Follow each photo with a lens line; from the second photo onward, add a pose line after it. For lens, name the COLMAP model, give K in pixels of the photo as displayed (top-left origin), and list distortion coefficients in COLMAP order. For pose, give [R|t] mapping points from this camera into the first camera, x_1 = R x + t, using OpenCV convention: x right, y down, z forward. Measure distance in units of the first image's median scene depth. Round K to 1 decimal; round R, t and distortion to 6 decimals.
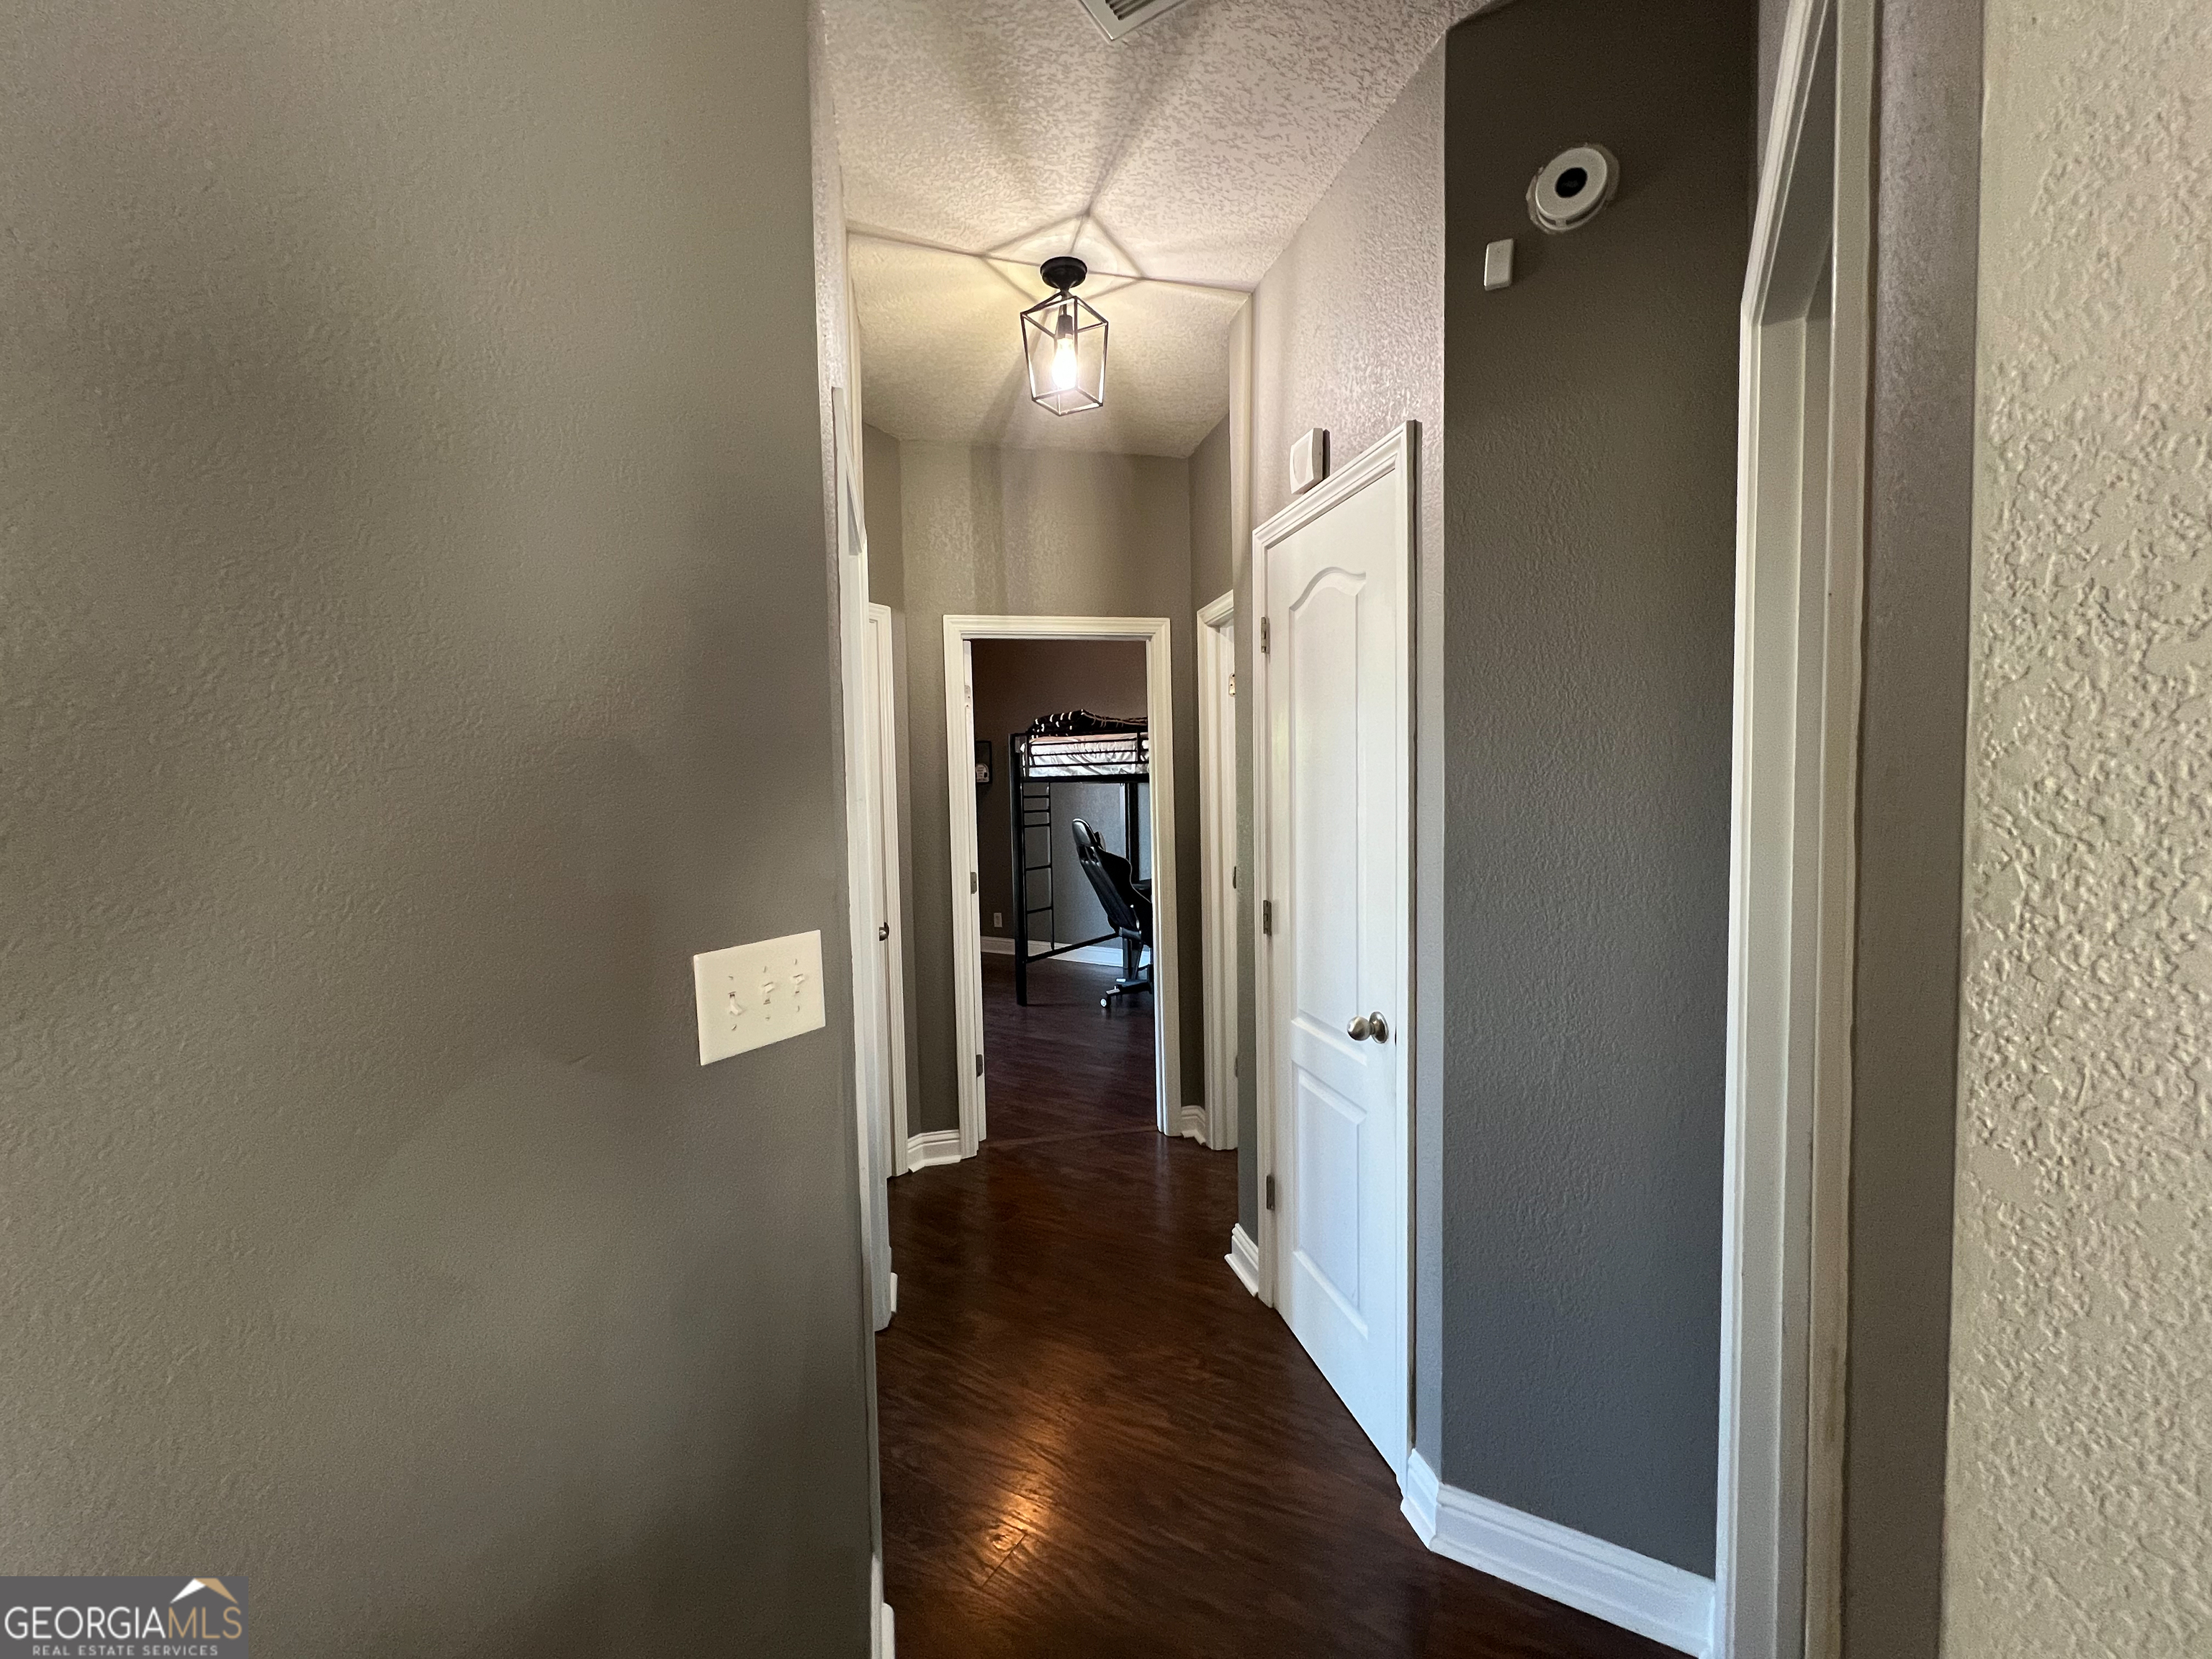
lens RADIAL K [[897.6, 0, 1110.9], [0, 897.6, 833.5], [0, 0, 1]] dist [-0.001675, -0.000135]
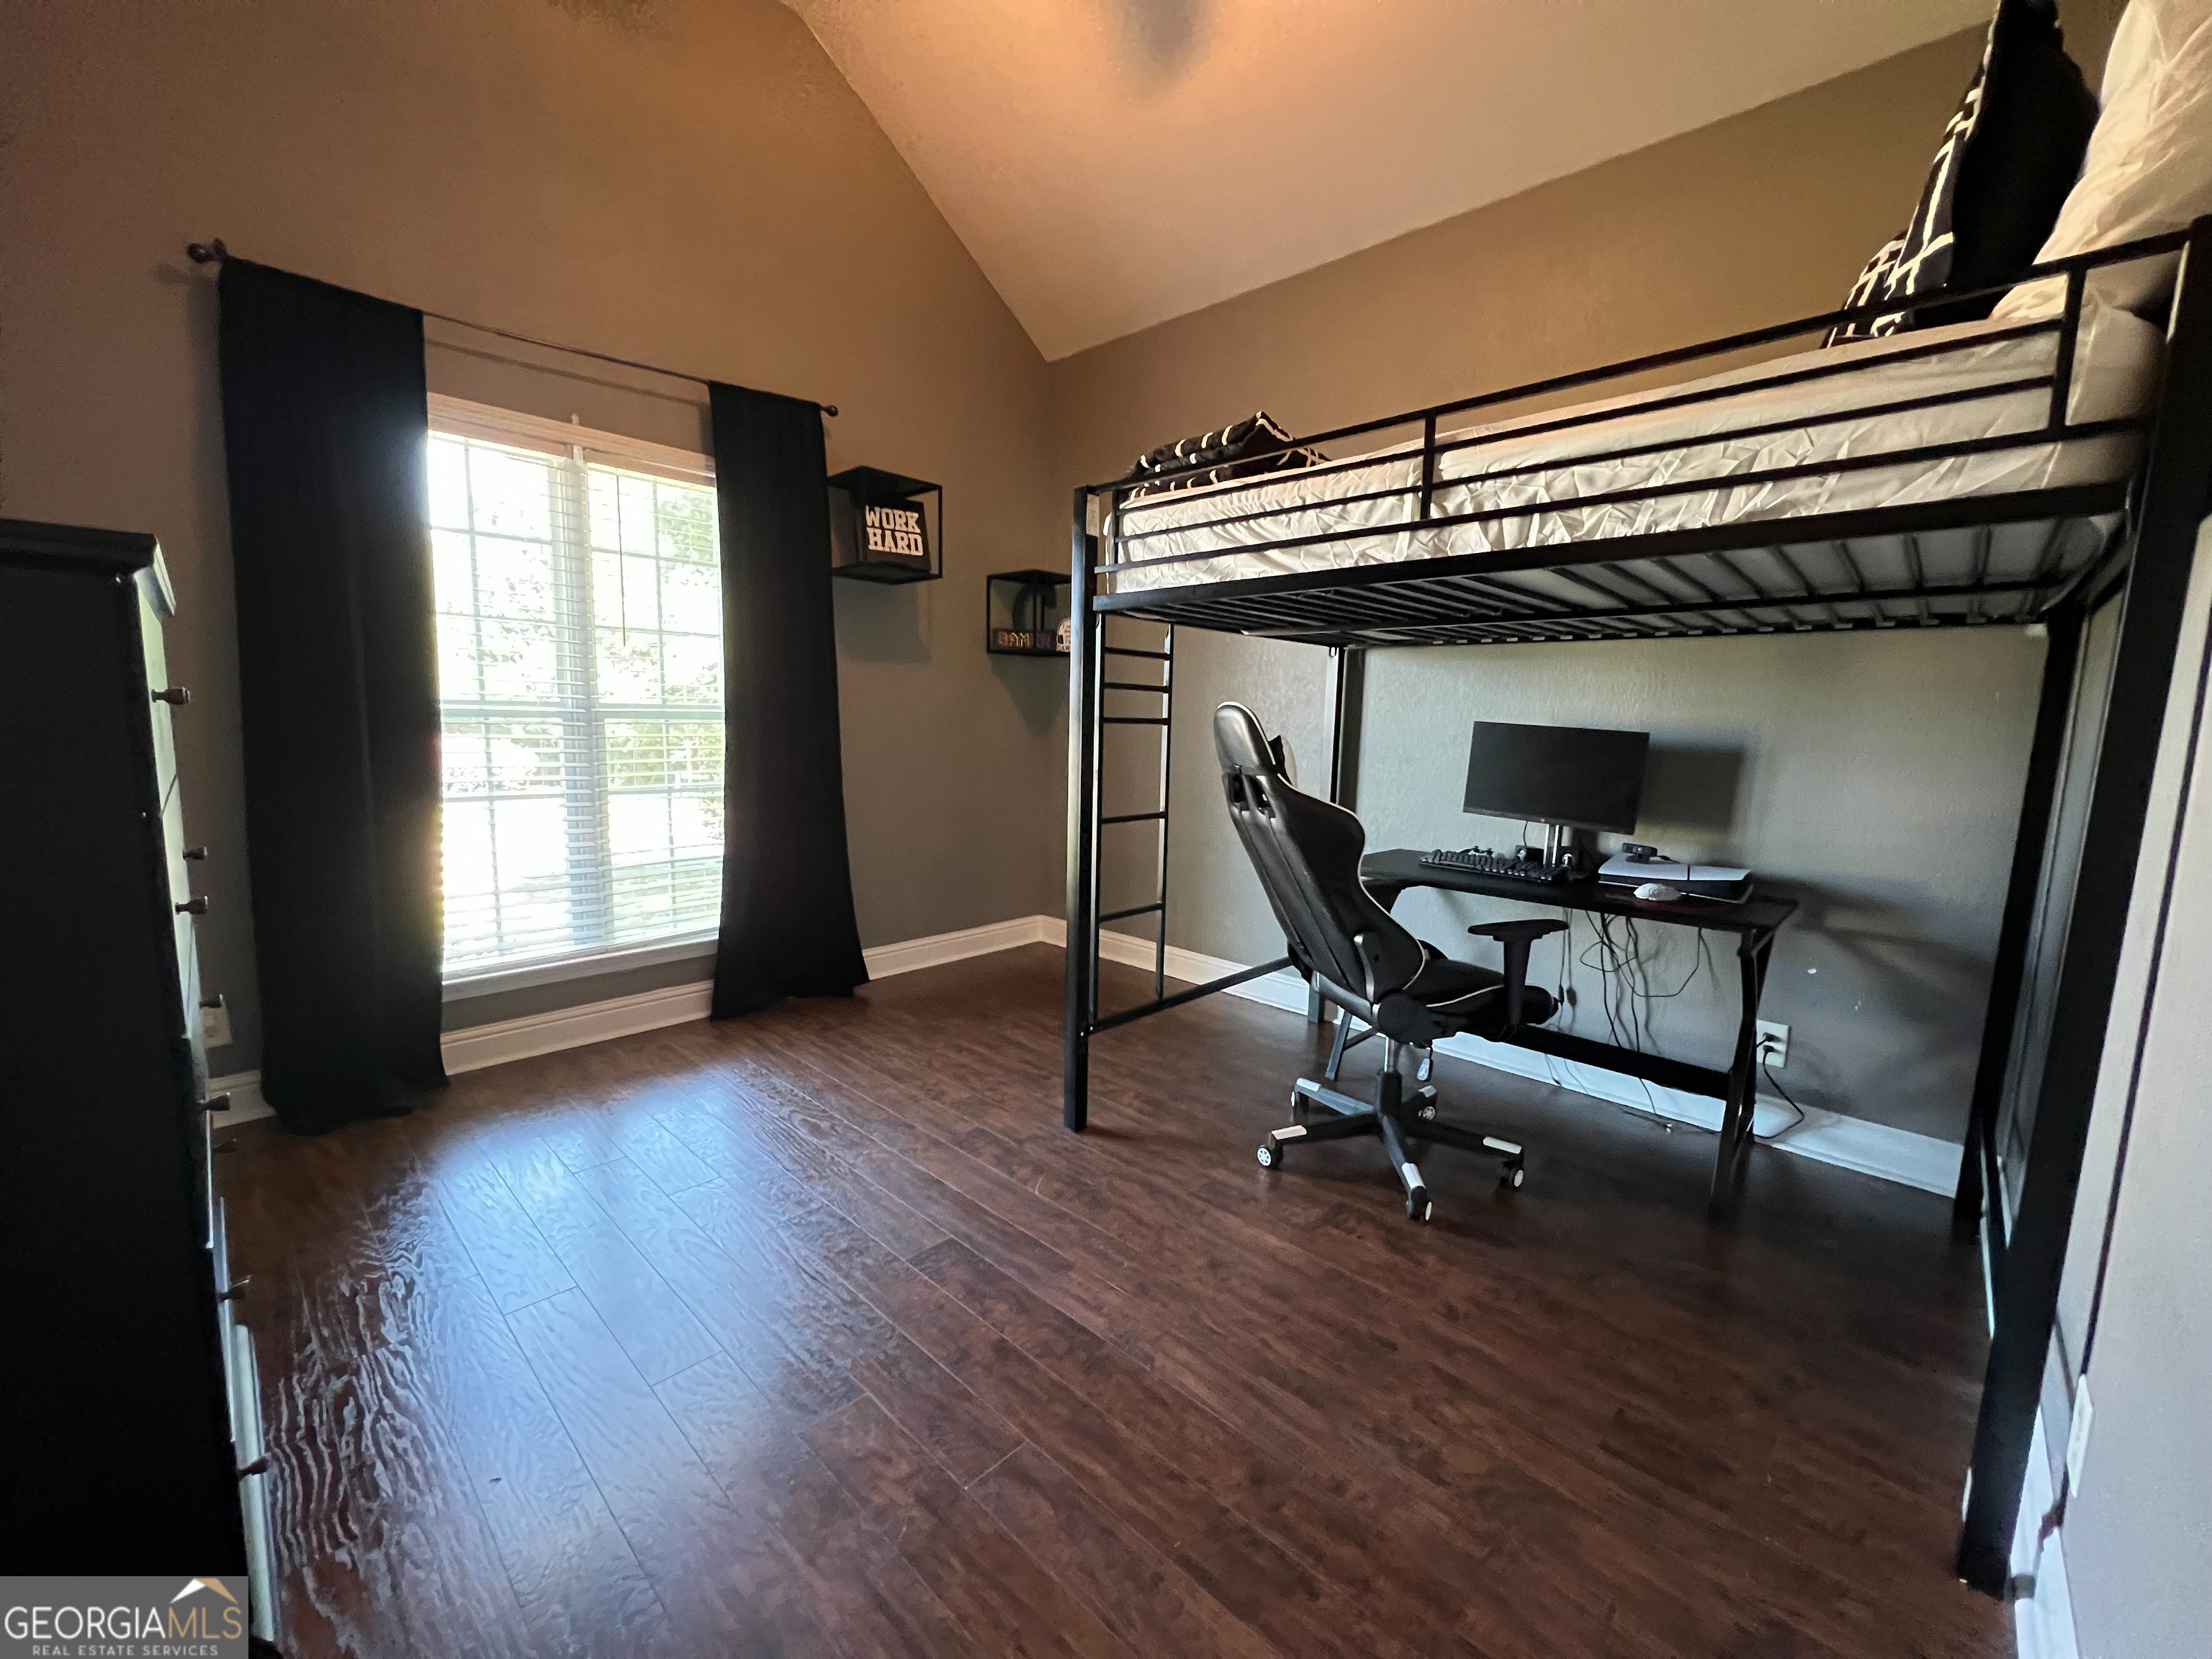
lens RADIAL K [[888.5, 0, 1104.8], [0, 888.5, 829.6], [0, 0, 1]] dist [0.001545, 0.000236]
pose [[0.979508, 0.066484, -0.190116, -0.012559], [-0.051988, 0.995418, 0.080253, 0.010252], [0.194581, -0.068724, 0.978476, 0.602184]]
